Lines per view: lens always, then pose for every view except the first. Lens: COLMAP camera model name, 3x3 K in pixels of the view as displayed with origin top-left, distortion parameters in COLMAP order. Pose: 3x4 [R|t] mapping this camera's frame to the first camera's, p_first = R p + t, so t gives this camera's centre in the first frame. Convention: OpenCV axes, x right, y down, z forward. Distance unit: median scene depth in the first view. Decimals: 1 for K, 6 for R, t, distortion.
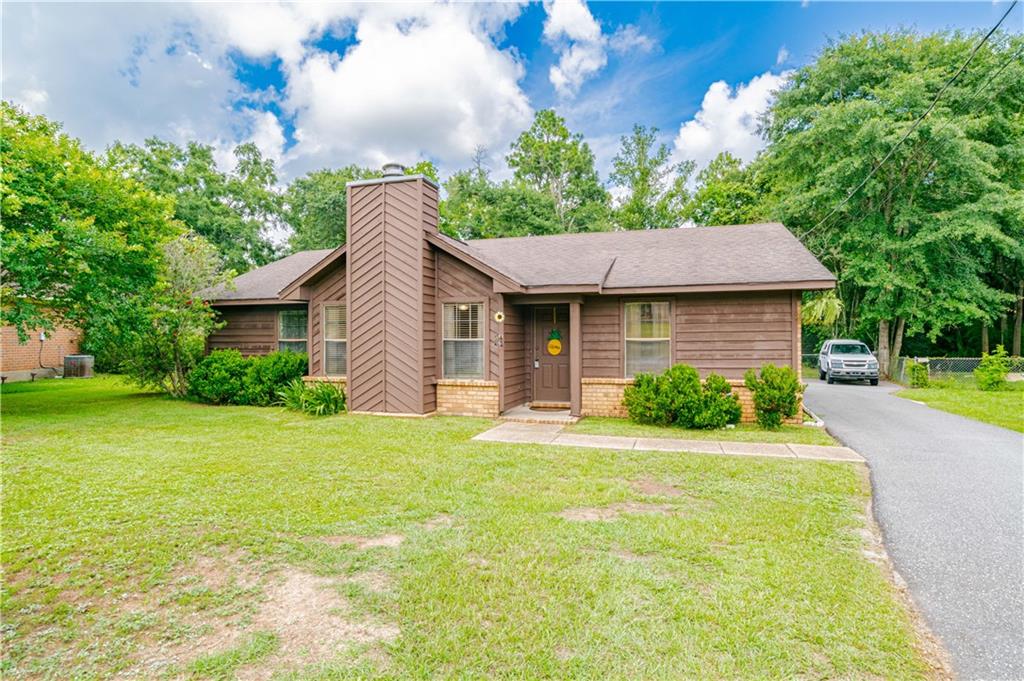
lens RADIAL K [[522.7, 0, 519.3], [0, 522.7, 340.6], [0, 0, 1]] dist [-0.052370, 0.017888]
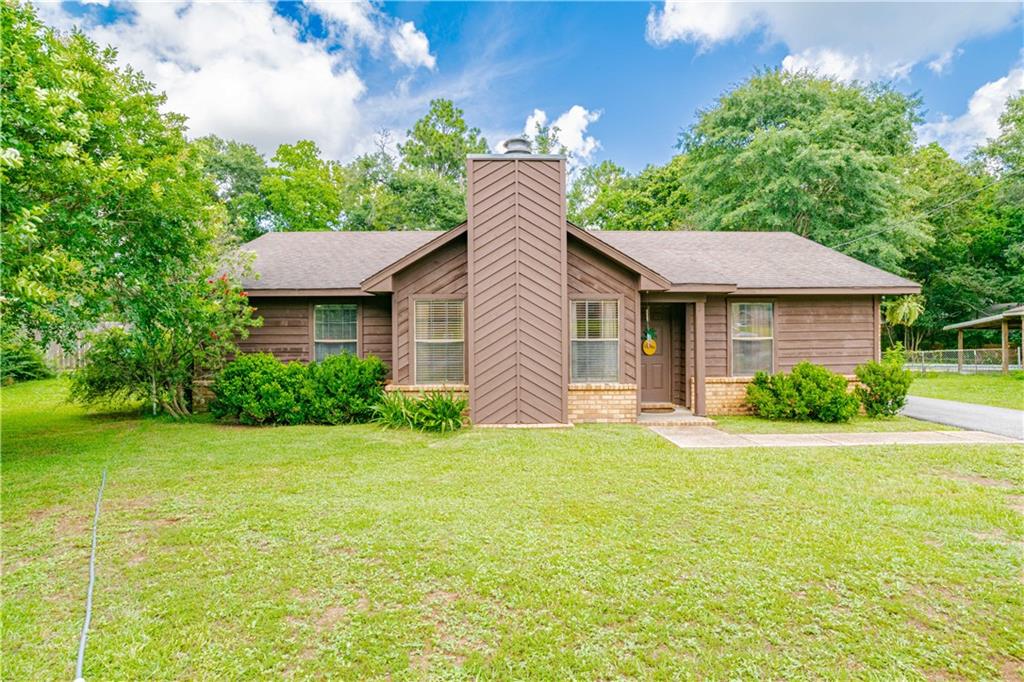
lens RADIAL K [[522.7, 0, 521.6], [0, 522.7, 343.1], [0, 0, 1]] dist [-0.052370, 0.017888]
pose [[0.949535, -0.007276, 0.313577, -0.516051], [0.003962, 0.999929, 0.011205, -0.006887], [-0.313637, -0.009397, 0.949497, 0.165815]]
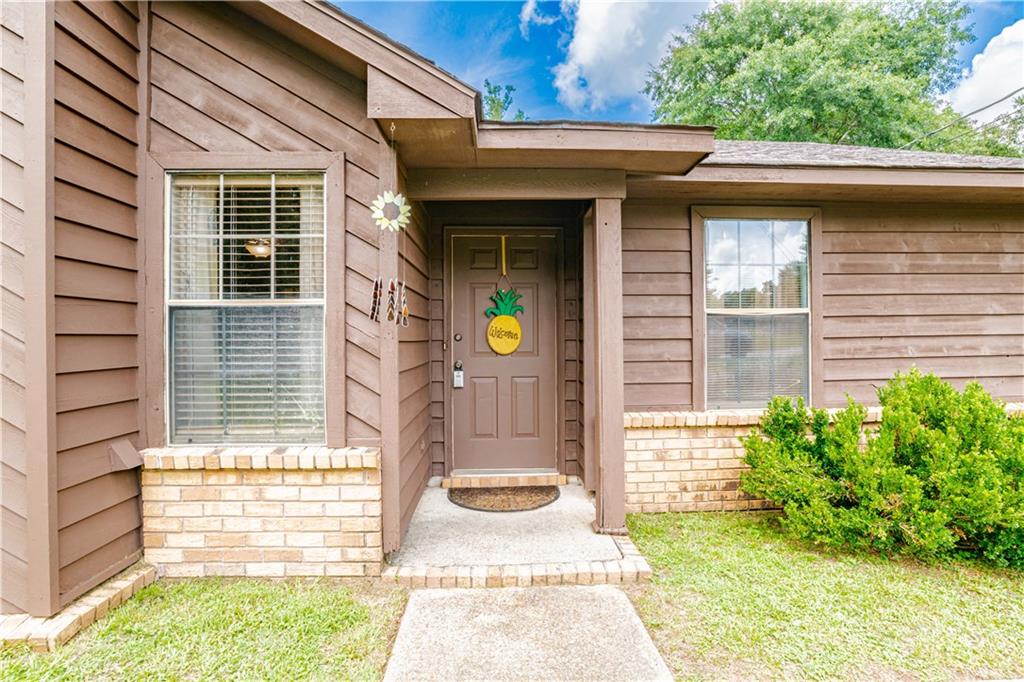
lens RADIAL K [[522.7, 0, 519.7], [0, 522.7, 338.8], [0, 0, 1]] dist [-0.052370, 0.017888]
pose [[0.943279, -0.004335, 0.331973, -0.060239], [0.004426, 0.999990, 0.000483, 0.017879], [-0.331972, 0.001014, 0.943289, 0.686519]]
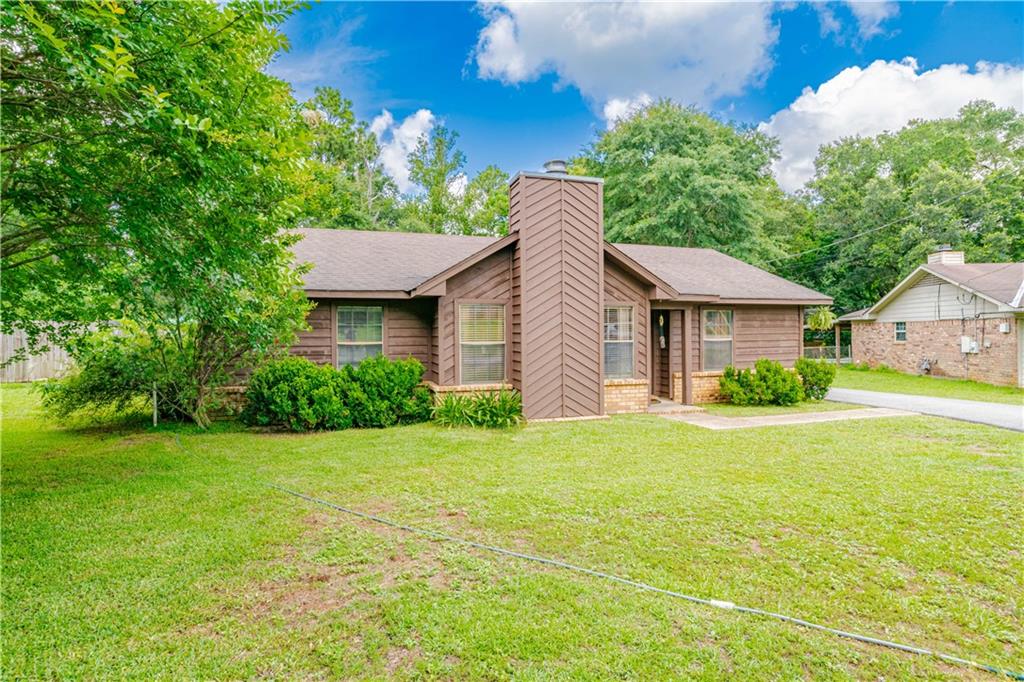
lens RADIAL K [[522.7, 0, 522.1], [0, 522.7, 340.7], [0, 0, 1]] dist [-0.052370, 0.017888]
pose [[0.823401, -0.009430, 0.567382, -0.853824], [0.005067, 0.999944, 0.009265, -0.013988], [-0.567438, -0.004753, 0.823402, 0.239781]]
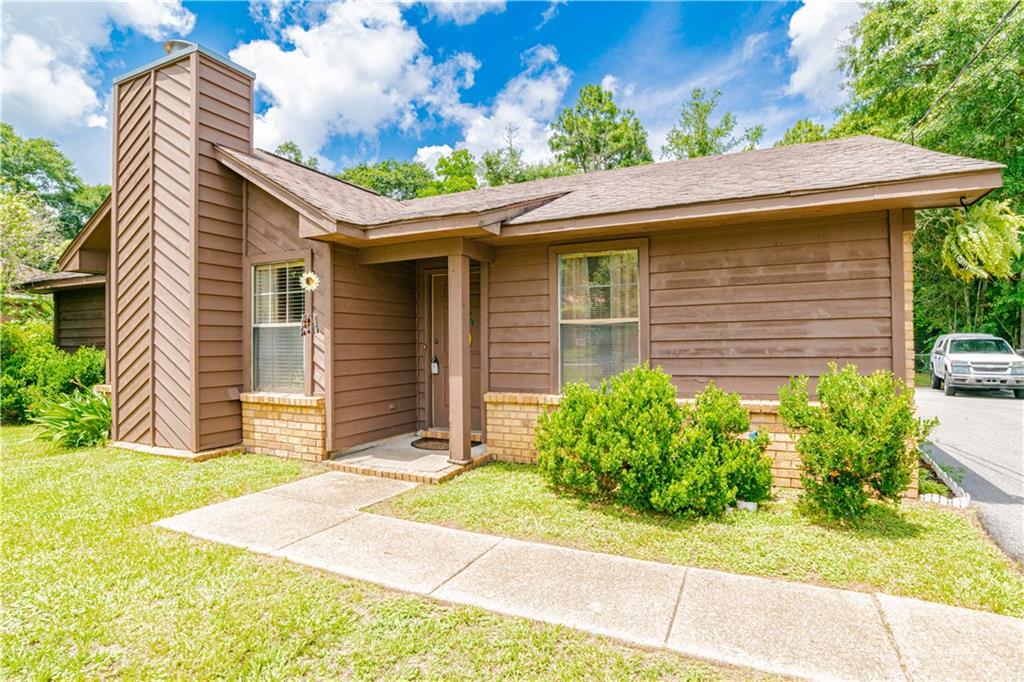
lens RADIAL K [[522.7, 0, 517.8], [0, 522.7, 339.5], [0, 0, 1]] dist [-0.052370, 0.017888]
pose [[0.989500, -0.006581, -0.144385, 0.242792], [0.005452, 0.999951, -0.008214, 0.020243], [0.144432, 0.007341, 0.989487, 0.461247]]
